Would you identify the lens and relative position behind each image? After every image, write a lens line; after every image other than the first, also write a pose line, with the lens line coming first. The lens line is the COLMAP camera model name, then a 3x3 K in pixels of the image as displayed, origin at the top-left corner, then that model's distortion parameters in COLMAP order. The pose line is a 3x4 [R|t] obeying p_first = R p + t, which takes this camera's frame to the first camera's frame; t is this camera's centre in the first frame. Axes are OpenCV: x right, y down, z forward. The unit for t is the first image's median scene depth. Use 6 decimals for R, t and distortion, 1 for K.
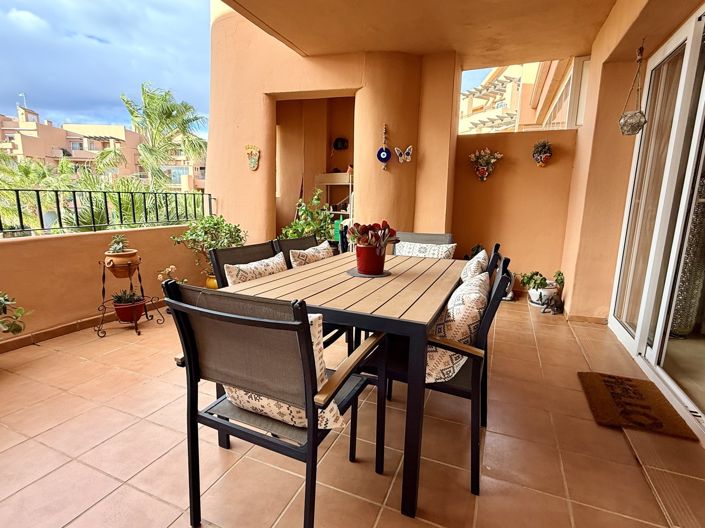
lens RADIAL K [[359.2, 0, 348.7], [0, 359.2, 260.0], [0, 0, 1]] dist [0.000261, -0.000222]
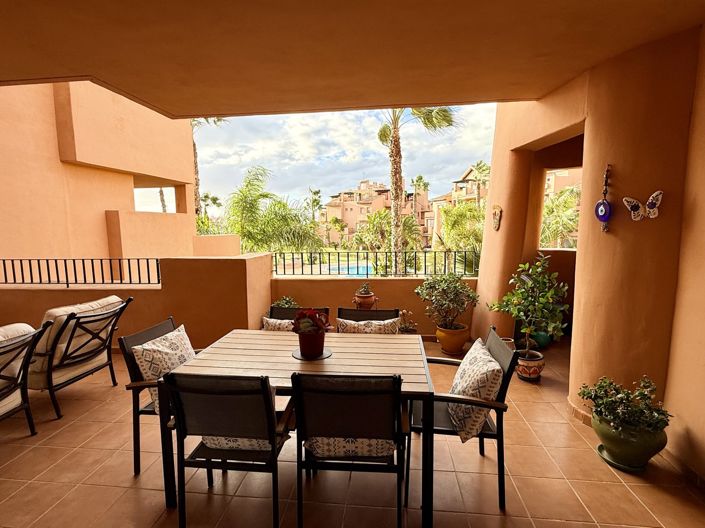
lens RADIAL K [[359.2, 0, 348.7], [0, 359.2, 260.0], [0, 0, 1]] dist [0.000261, -0.000222]
pose [[0.283616, 0.073558, -0.956112, 0.556183], [-0.140894, 0.989429, 0.034328, -0.148113], [0.948531, 0.124975, 0.290982, 0.351596]]
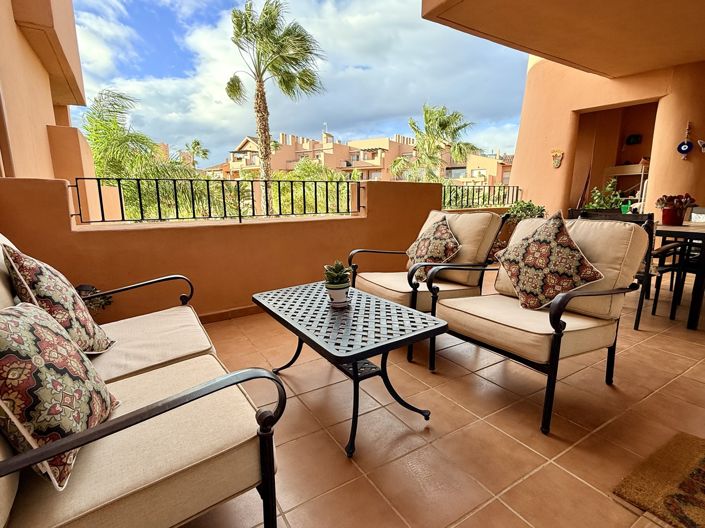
lens RADIAL K [[359.2, 0, 348.7], [0, 359.2, 260.0], [0, 0, 1]] dist [0.000261, -0.000222]
pose [[0.813908, 0.077981, -0.575736, -0.090934], [-0.075159, 0.996757, 0.028755, 0.126103], [0.576111, 0.019868, 0.817130, -0.589992]]
